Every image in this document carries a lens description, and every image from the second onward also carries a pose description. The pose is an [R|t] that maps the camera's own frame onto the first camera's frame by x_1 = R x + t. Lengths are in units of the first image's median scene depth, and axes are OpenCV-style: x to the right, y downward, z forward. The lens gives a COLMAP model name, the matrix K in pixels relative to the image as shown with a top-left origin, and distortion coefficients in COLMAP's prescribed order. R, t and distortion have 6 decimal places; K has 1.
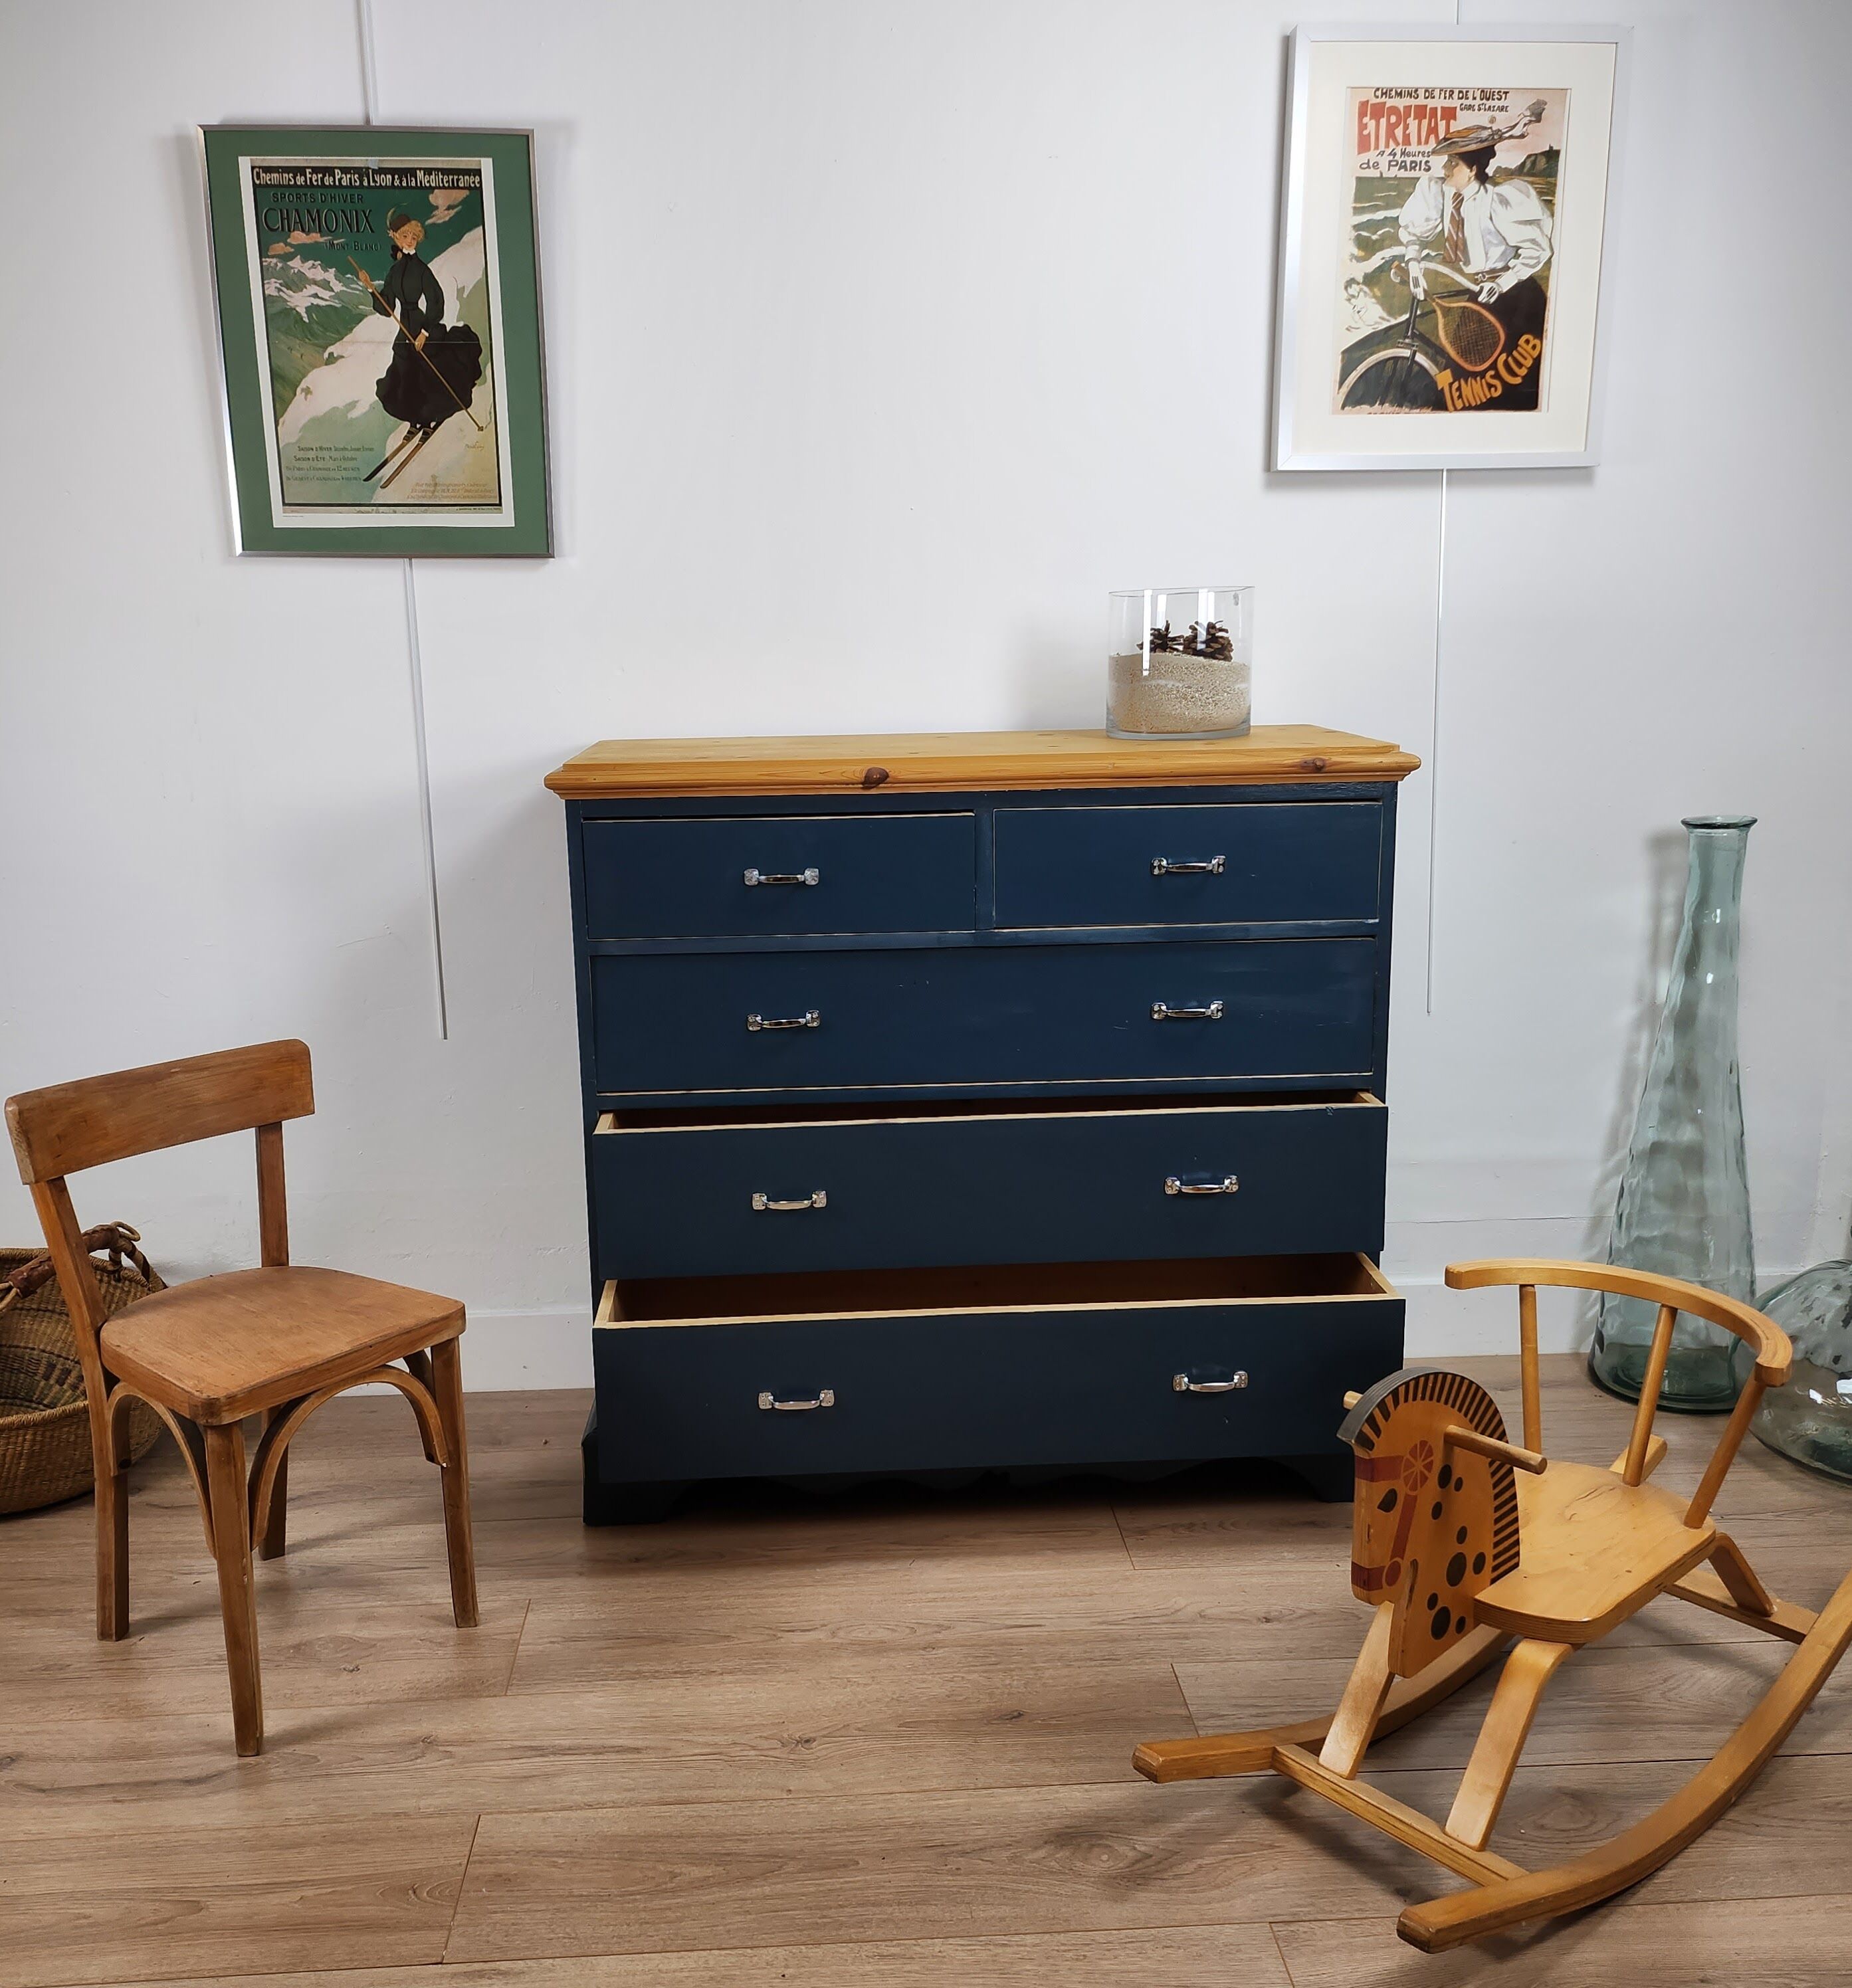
lens RADIAL K [[1892.4, 0, 884.1], [0, 1892.4, 1019.3], [0, 0, 1]] dist [0.017518, -0.028238]
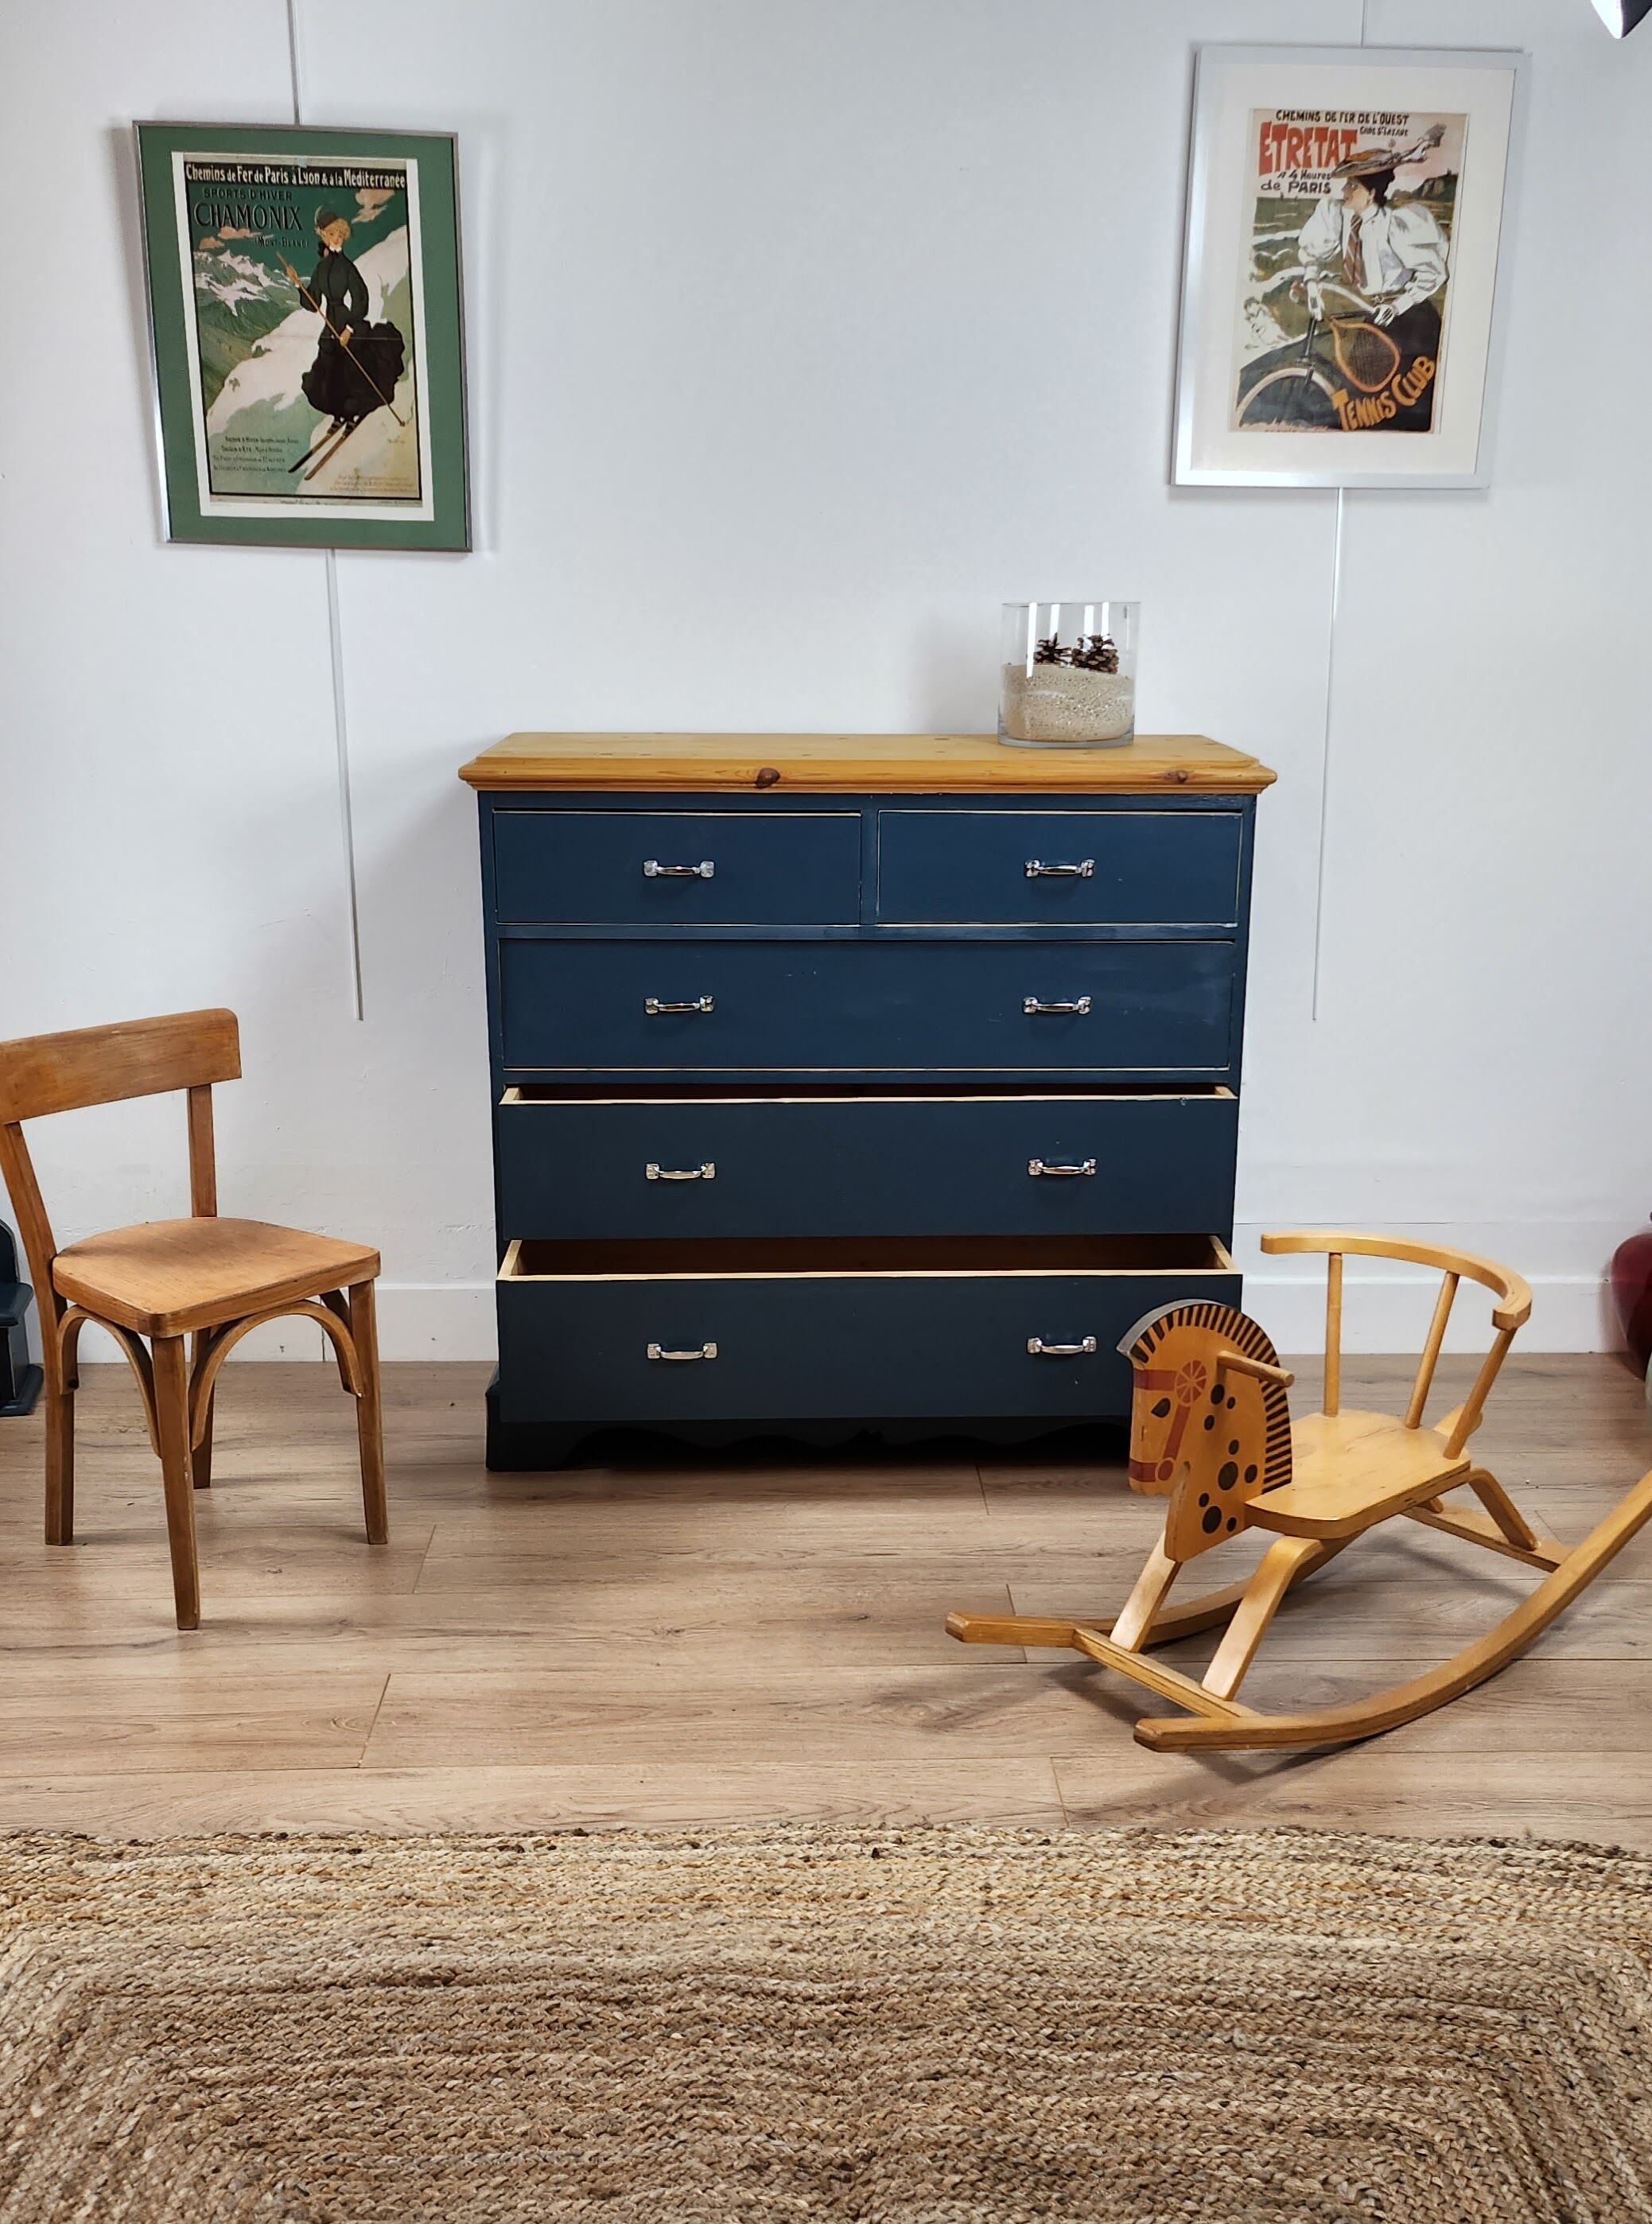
lens RADIAL K [[2106.4, 0, 847.5], [0, 2106.4, 1194.4], [0, 0, 1]] dist [0.015478, -0.038933]
pose [[0.999654, 0.026172, 0.002797, 0.042466], [-0.026307, 0.997000, 0.072791, 0.019242], [-0.000884, -0.072840, 0.997343, -0.201104]]
